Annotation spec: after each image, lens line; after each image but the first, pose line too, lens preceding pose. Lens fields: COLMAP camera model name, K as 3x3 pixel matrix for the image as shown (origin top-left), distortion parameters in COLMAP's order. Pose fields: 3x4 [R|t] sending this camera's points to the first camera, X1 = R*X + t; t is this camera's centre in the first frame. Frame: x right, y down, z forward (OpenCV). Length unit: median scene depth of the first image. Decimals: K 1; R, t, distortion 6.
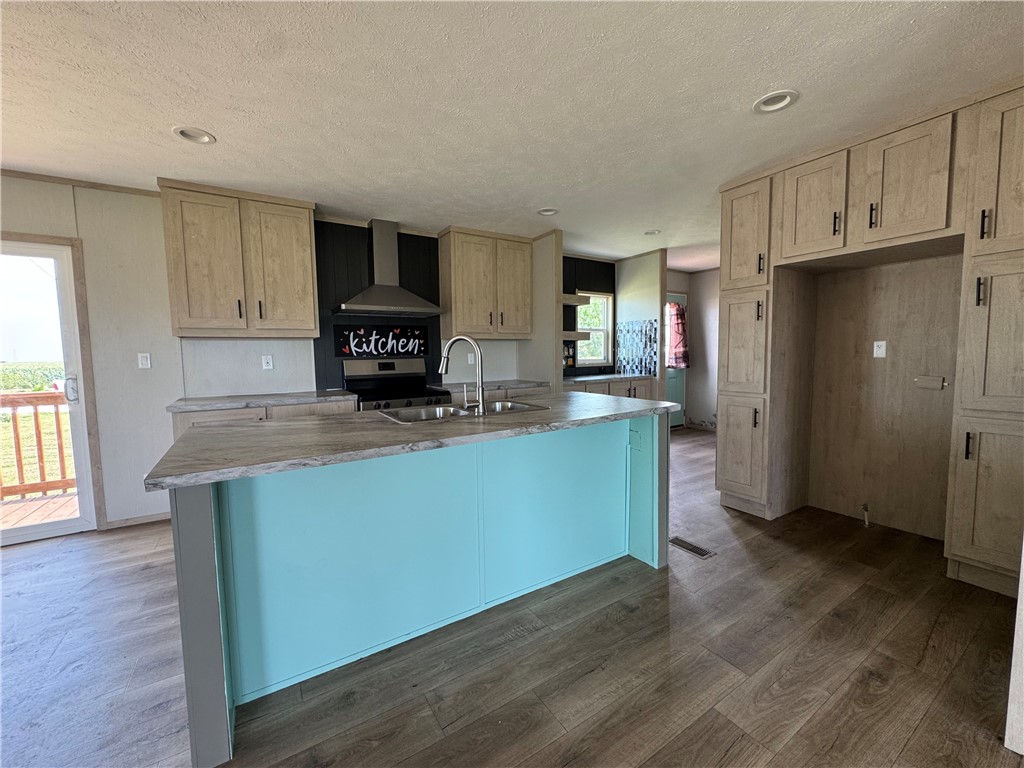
lens RADIAL K [[412.2, 0, 527.1], [0, 412.2, 400.1], [0, 0, 1]] dist [-0.003293, 0.000983]
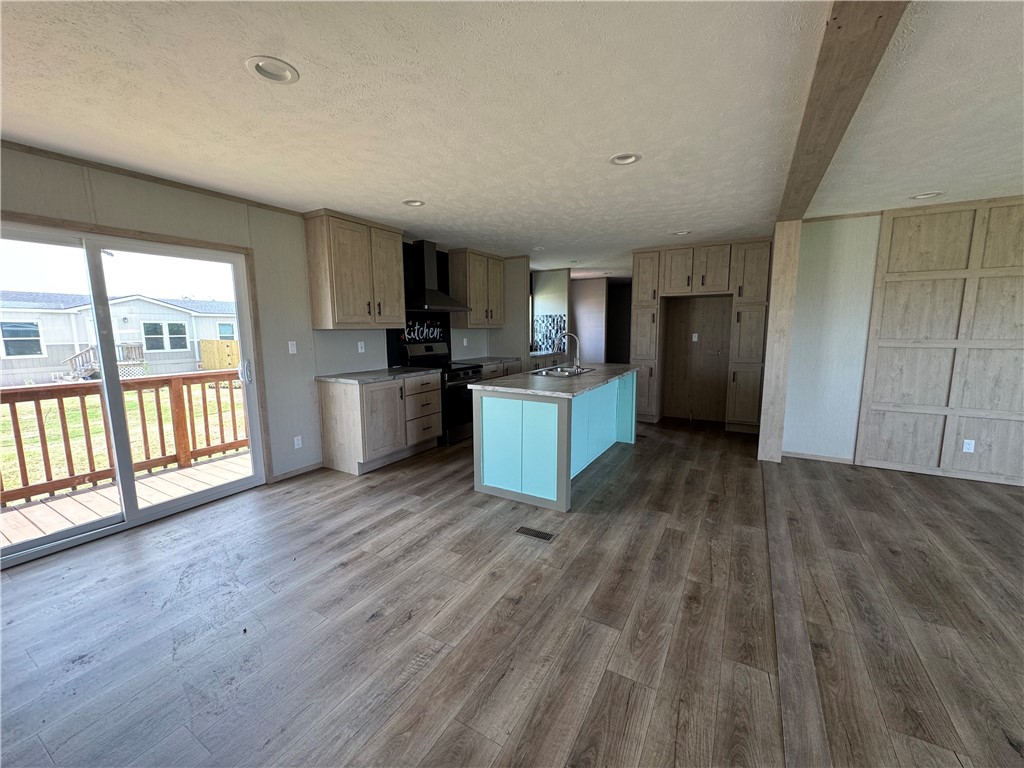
lens RADIAL K [[412.2, 0, 515.6], [0, 412.2, 410.4], [0, 0, 1]] dist [-0.003293, 0.000983]
pose [[0.882340, -0.084964, 0.462879, -0.755390], [0.047457, 0.994618, 0.092105, 0.010220], [-0.468213, -0.059301, 0.881624, -0.366362]]
